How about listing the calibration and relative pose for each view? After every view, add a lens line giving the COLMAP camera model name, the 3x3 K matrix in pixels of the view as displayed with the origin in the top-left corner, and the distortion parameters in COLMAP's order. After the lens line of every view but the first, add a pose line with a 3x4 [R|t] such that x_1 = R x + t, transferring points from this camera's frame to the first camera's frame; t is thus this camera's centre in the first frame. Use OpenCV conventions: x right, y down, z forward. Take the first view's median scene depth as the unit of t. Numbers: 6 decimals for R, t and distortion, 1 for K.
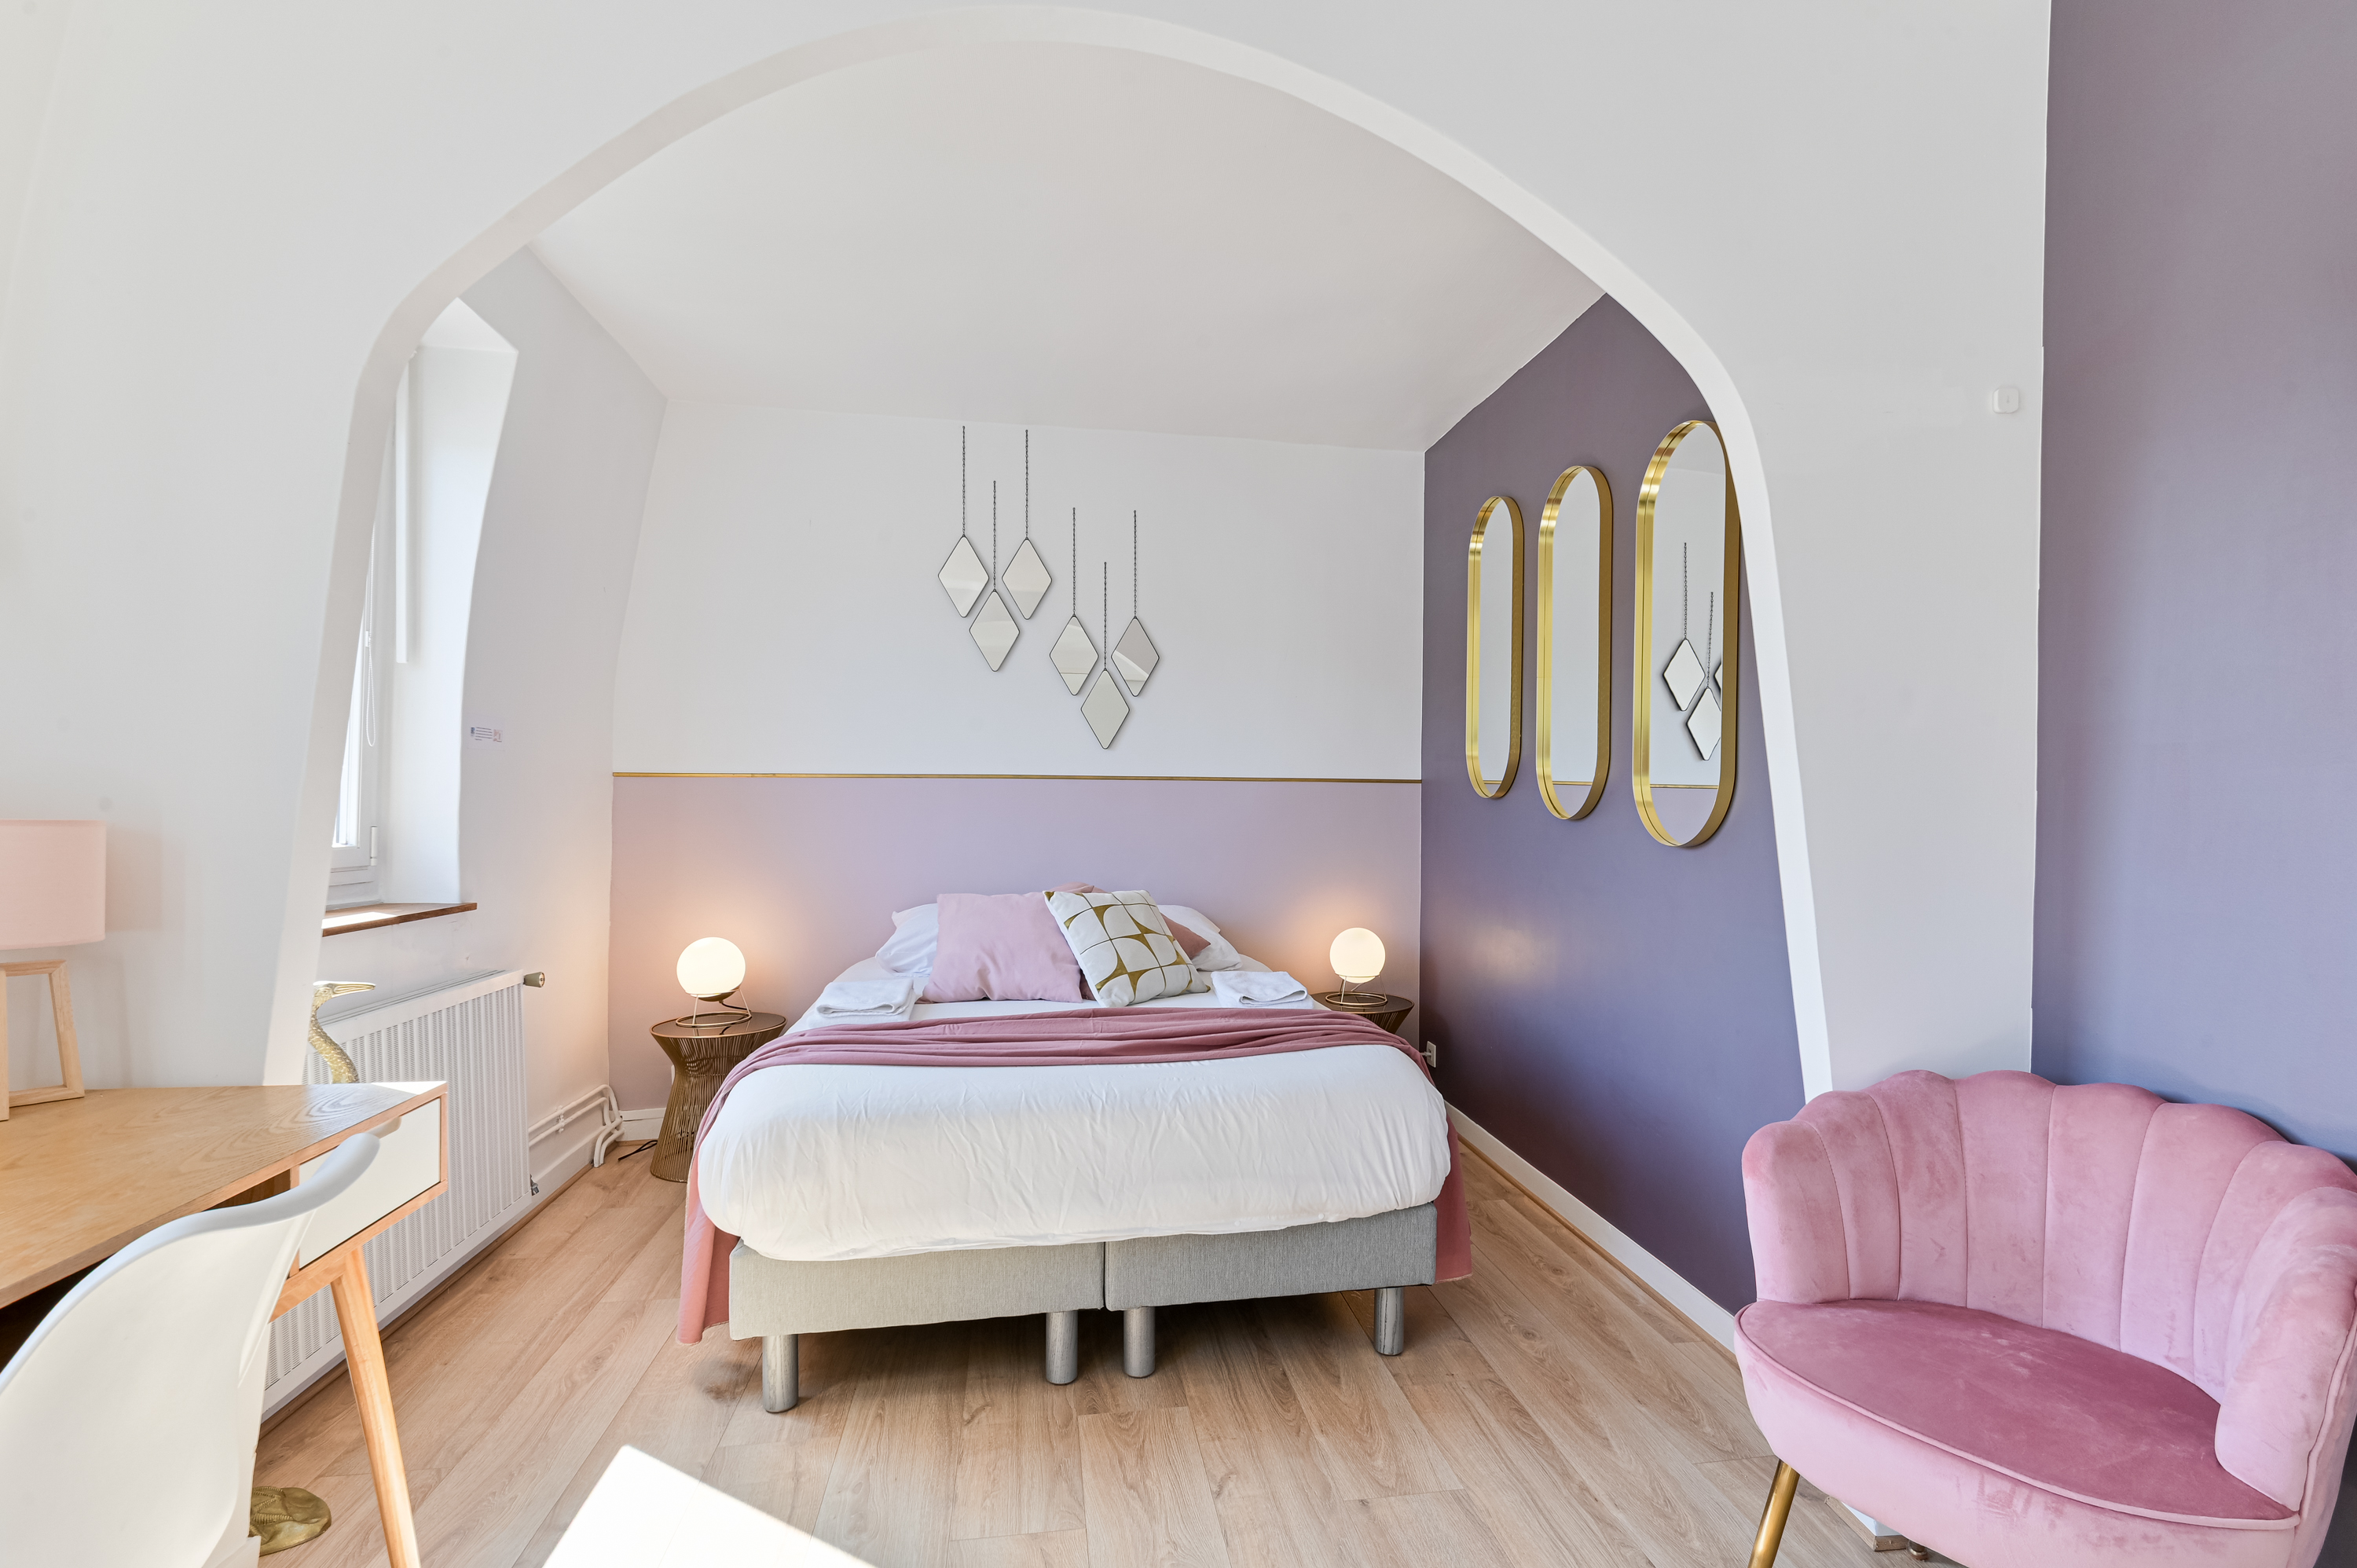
lens RADIAL K [[1104.4, 0, 1192.1], [0, 1104.4, 805.8], [0, 0, 1]] dist [0.004786, -0.001307]
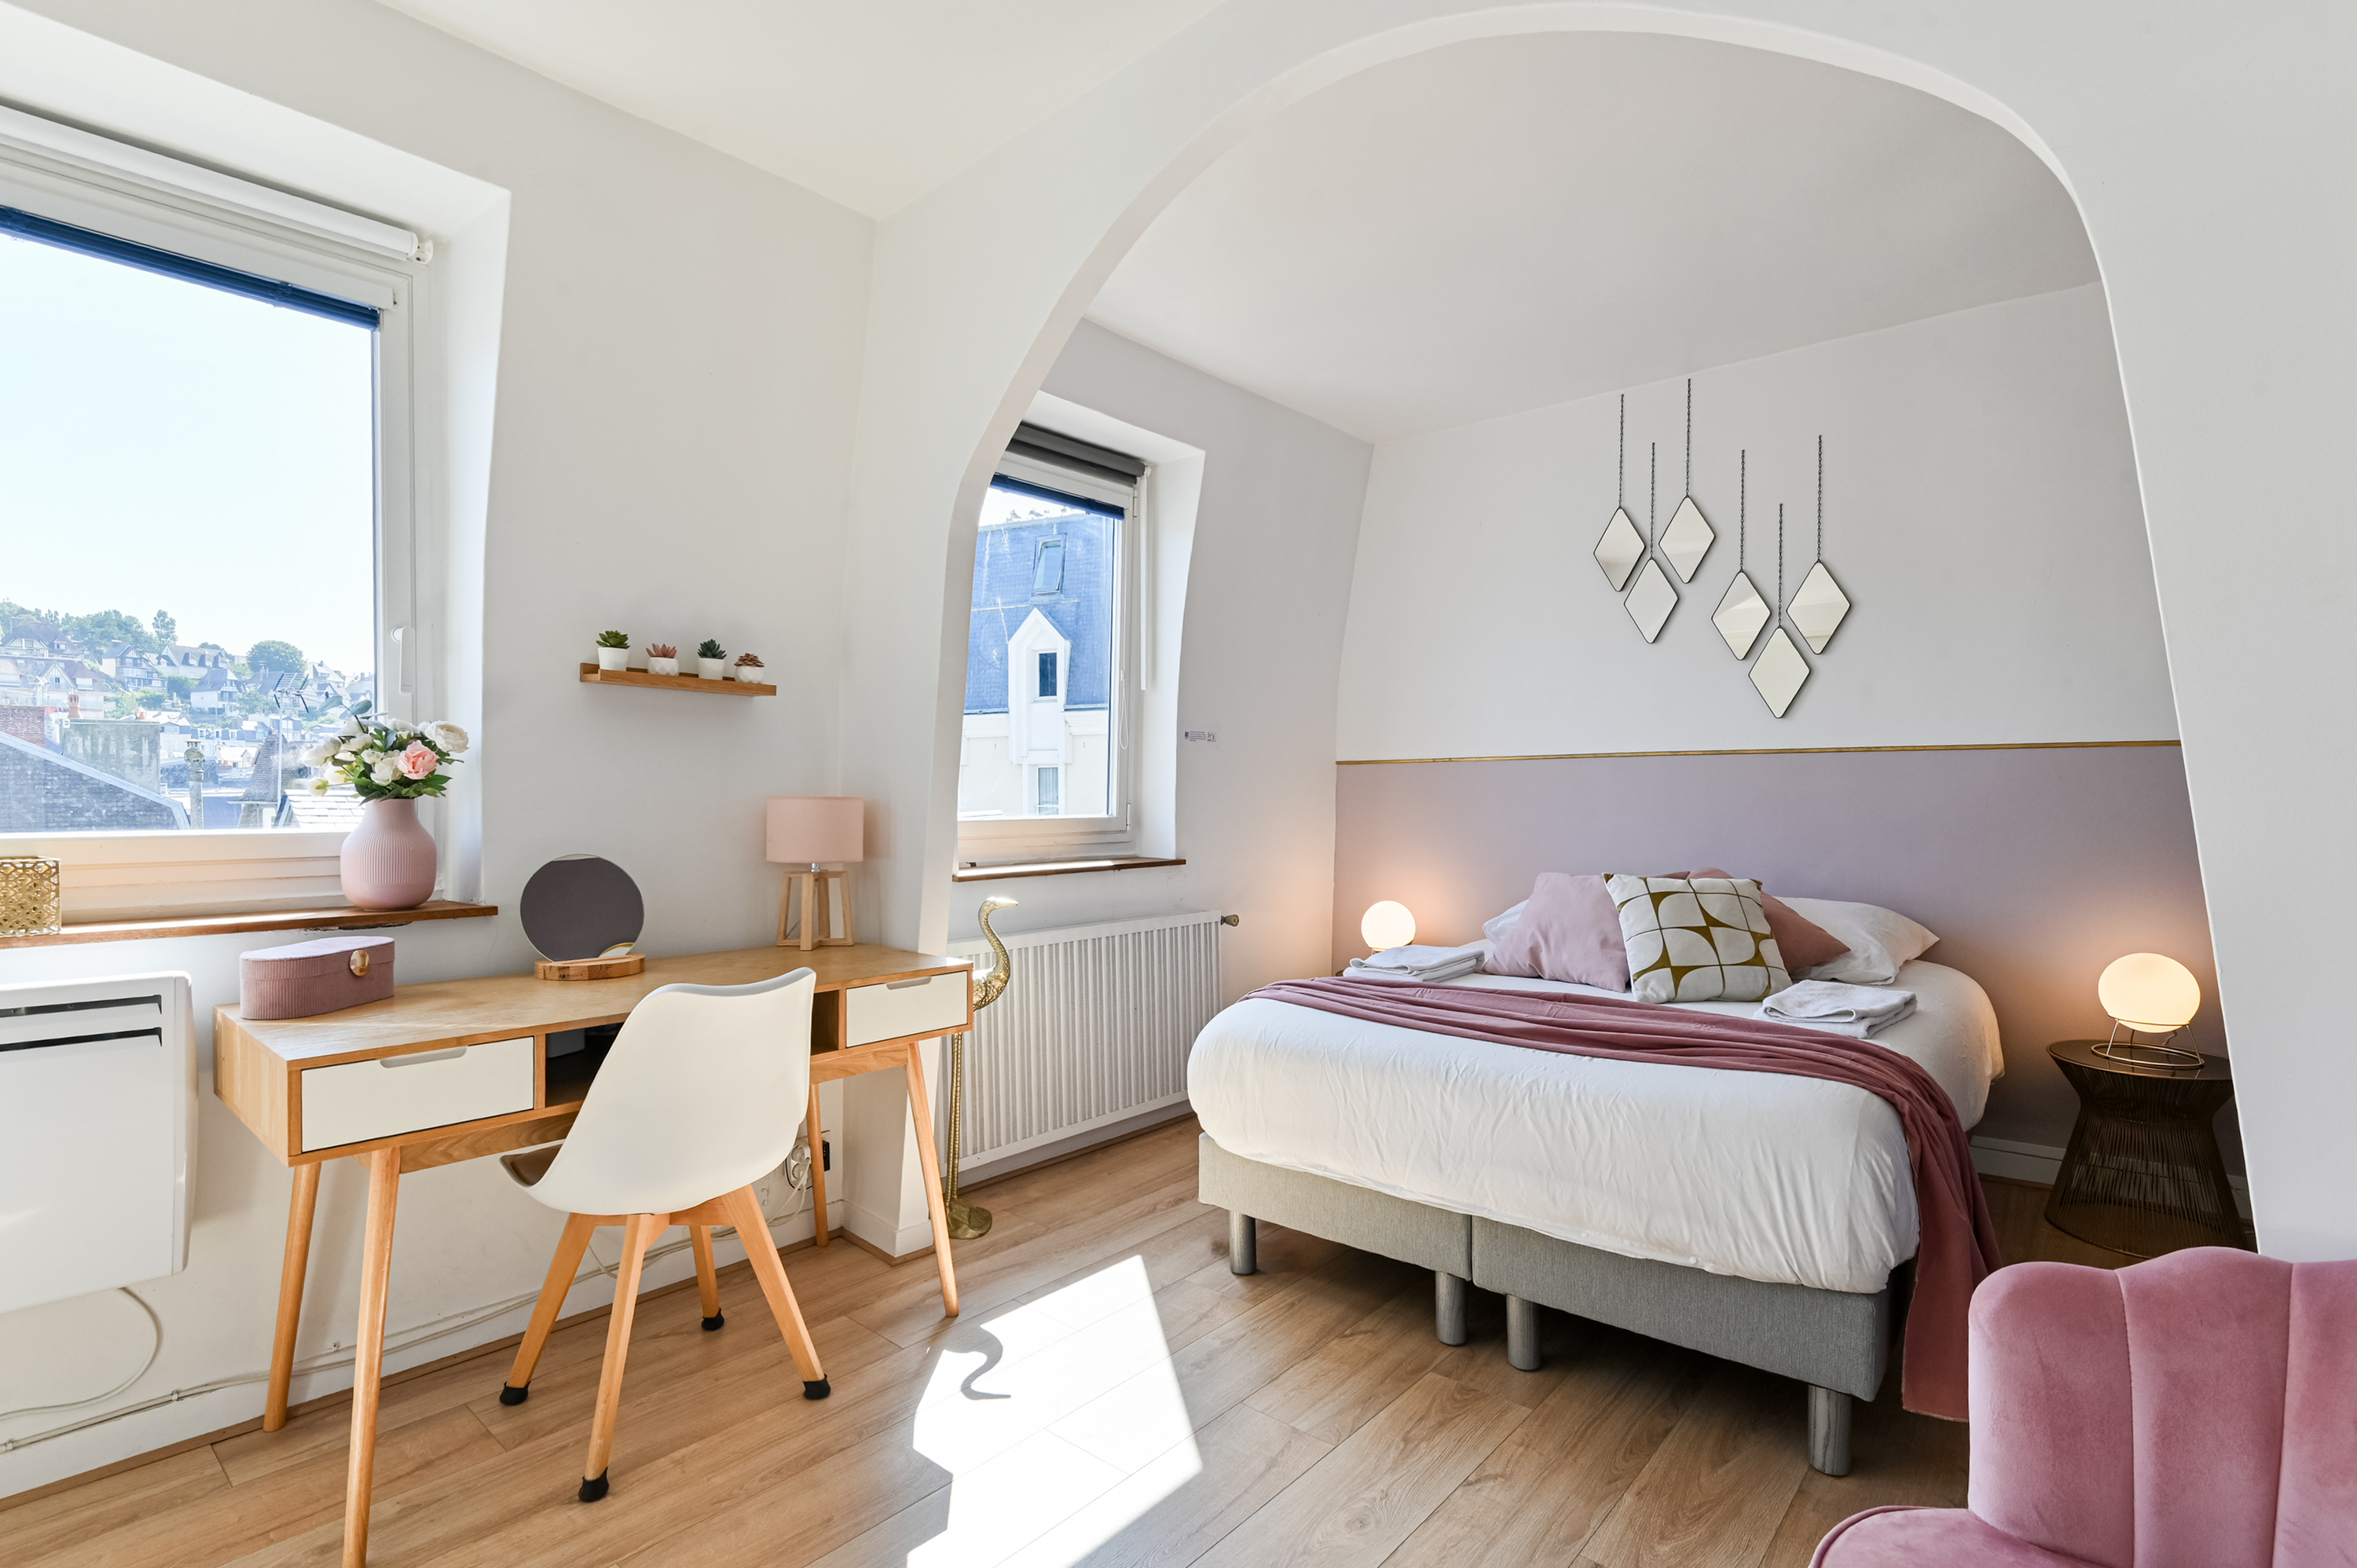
lens RADIAL K [[1104.4, 0, 1192.0], [0, 1104.4, 783.1], [0, 0, 1]] dist [0.004786, -0.001307]
pose [[0.649620, -0.011967, -0.760165, 0.510452], [0.007527, 0.999928, -0.009310, 0.007479], [0.760222, 0.000326, 0.649664, 0.146672]]
